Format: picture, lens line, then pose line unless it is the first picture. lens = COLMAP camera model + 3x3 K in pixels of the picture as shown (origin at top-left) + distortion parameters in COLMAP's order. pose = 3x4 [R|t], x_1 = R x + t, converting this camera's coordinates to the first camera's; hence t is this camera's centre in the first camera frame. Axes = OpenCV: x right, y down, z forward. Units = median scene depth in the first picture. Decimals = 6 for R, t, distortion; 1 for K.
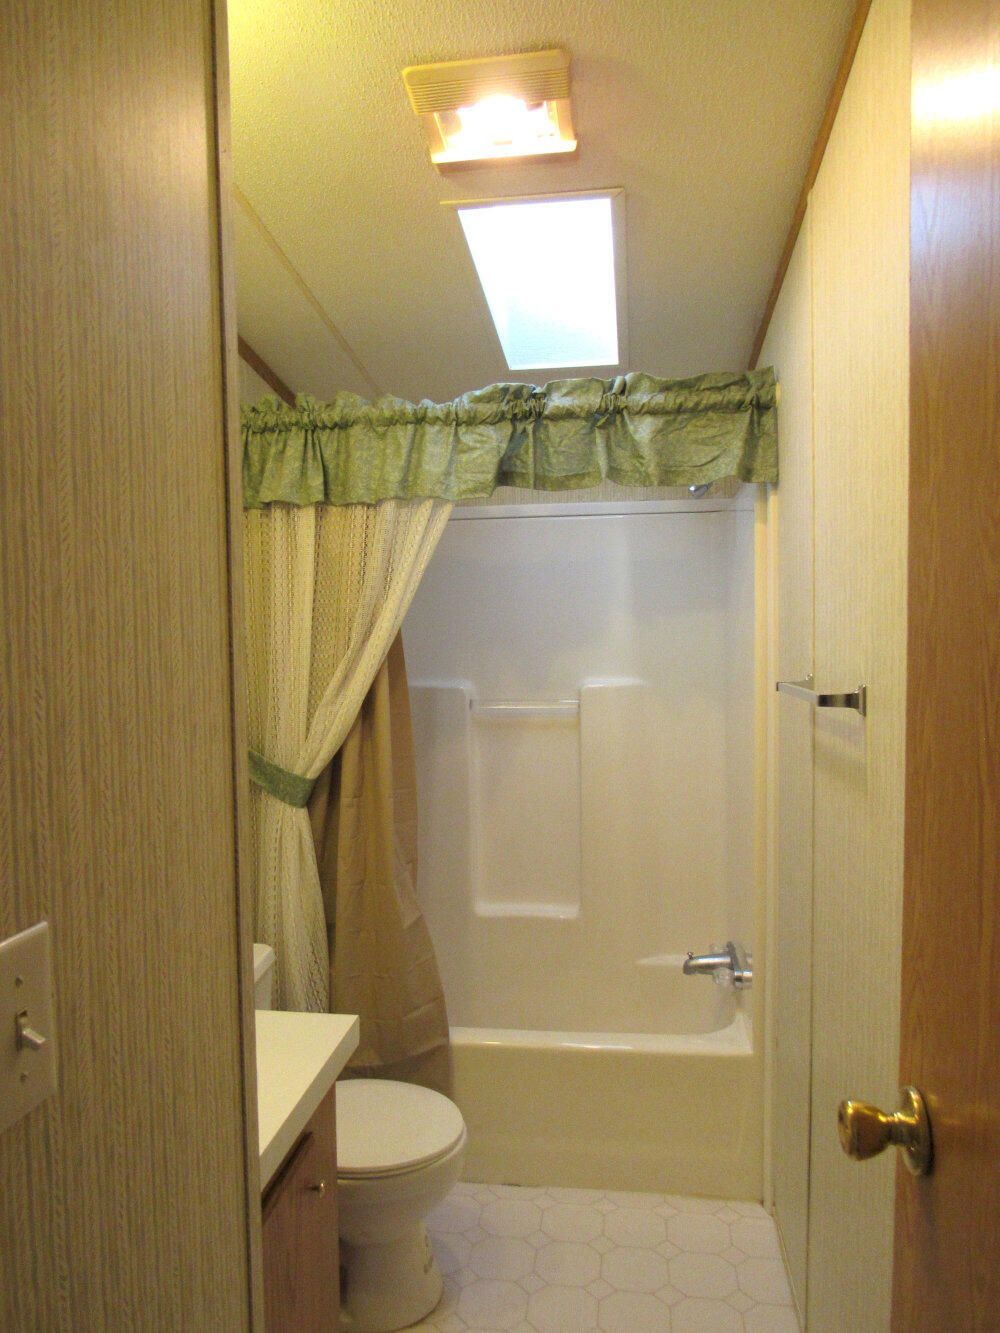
lens RADIAL K [[945.0, 0, 521.2], [0, 945.0, 672.6], [0, 0, 1]] dist [0.022880, -0.001564]
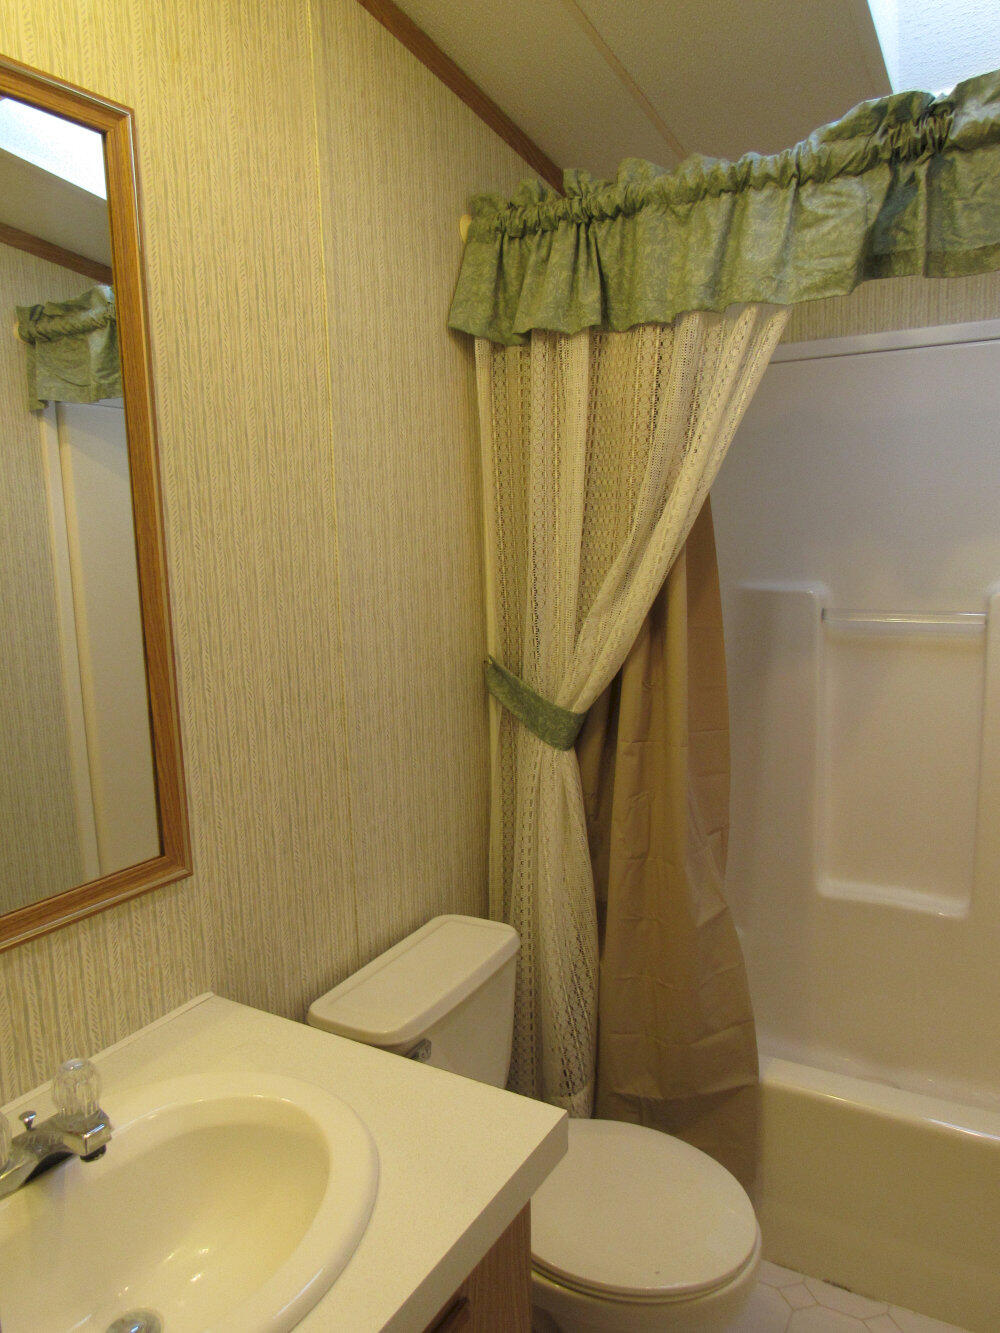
lens RADIAL K [[967.8, 0, 500.0], [0, 967.8, 666.5], [0, 0, 1]] dist [-0.039984, 0.046436]
pose [[0.917642, 0.047707, -0.394534, 0.018693], [-0.008869, 0.994980, 0.099684, 0.001339], [0.397309, -0.087975, 0.913458, 0.292016]]
